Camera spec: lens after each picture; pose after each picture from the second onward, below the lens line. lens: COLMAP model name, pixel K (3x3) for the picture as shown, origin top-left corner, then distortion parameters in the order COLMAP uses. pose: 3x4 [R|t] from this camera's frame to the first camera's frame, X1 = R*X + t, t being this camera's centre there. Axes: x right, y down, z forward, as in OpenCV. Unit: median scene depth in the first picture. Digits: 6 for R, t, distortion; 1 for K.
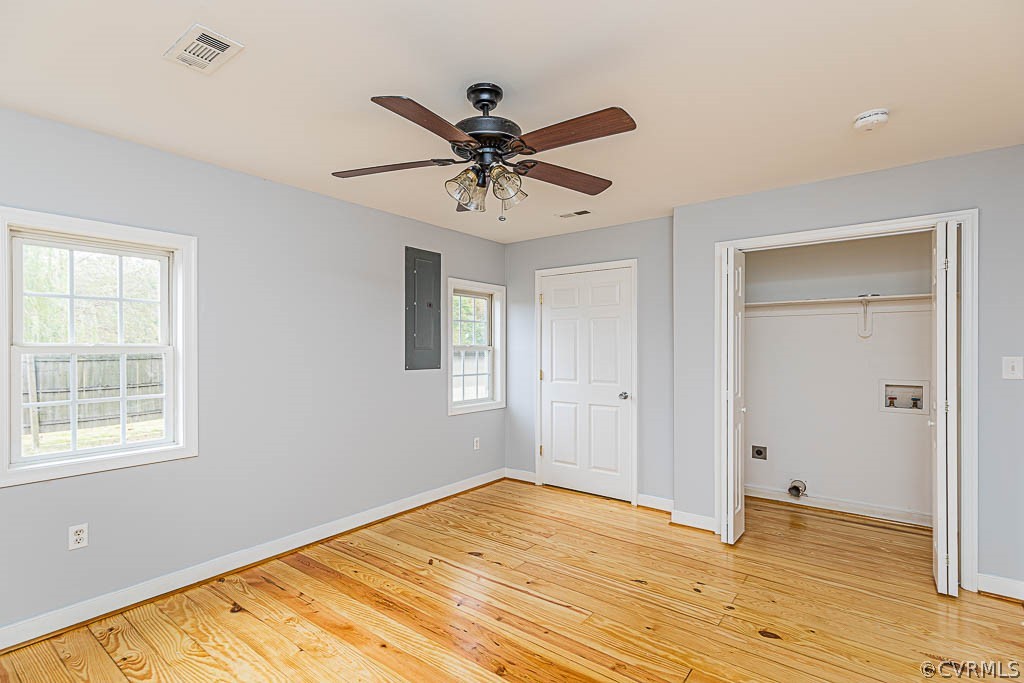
lens RADIAL K [[478.4, 0, 512.8], [0, 478.4, 343.1], [0, 0, 1]] dist [0.011248, -0.001131]
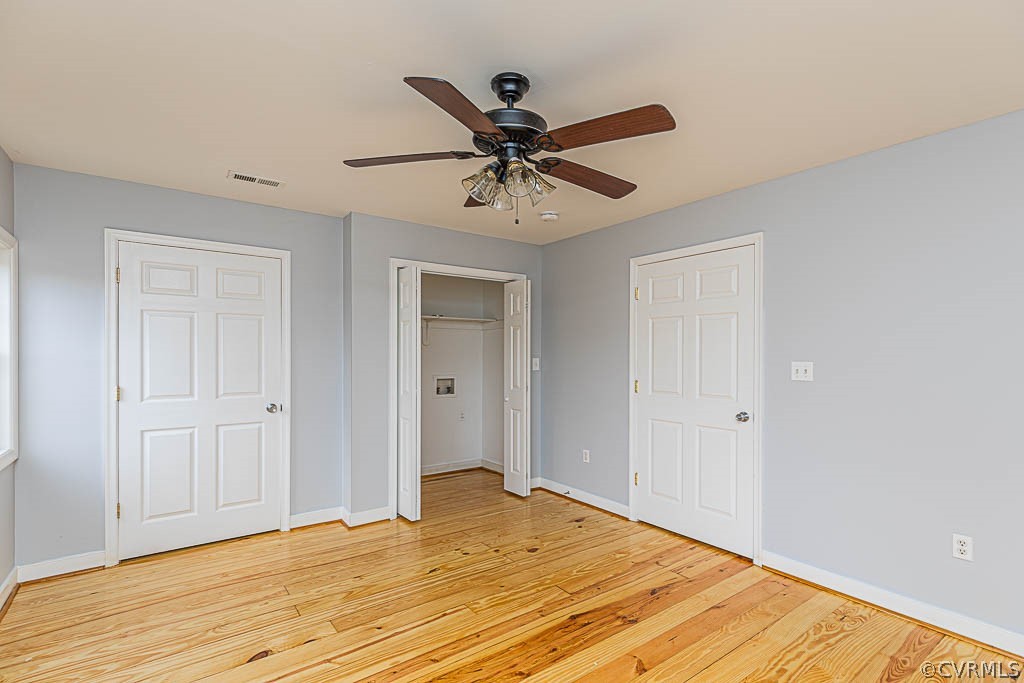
lens RADIAL K [[478.4, 0, 512.4], [0, 478.4, 346.5], [0, 0, 1]] dist [0.011248, -0.001131]
pose [[0.283157, 0.016638, 0.958929, -0.548852], [-0.015019, 0.999804, -0.012913, 0.005559], [-0.958956, -0.010746, 0.283351, 0.405690]]
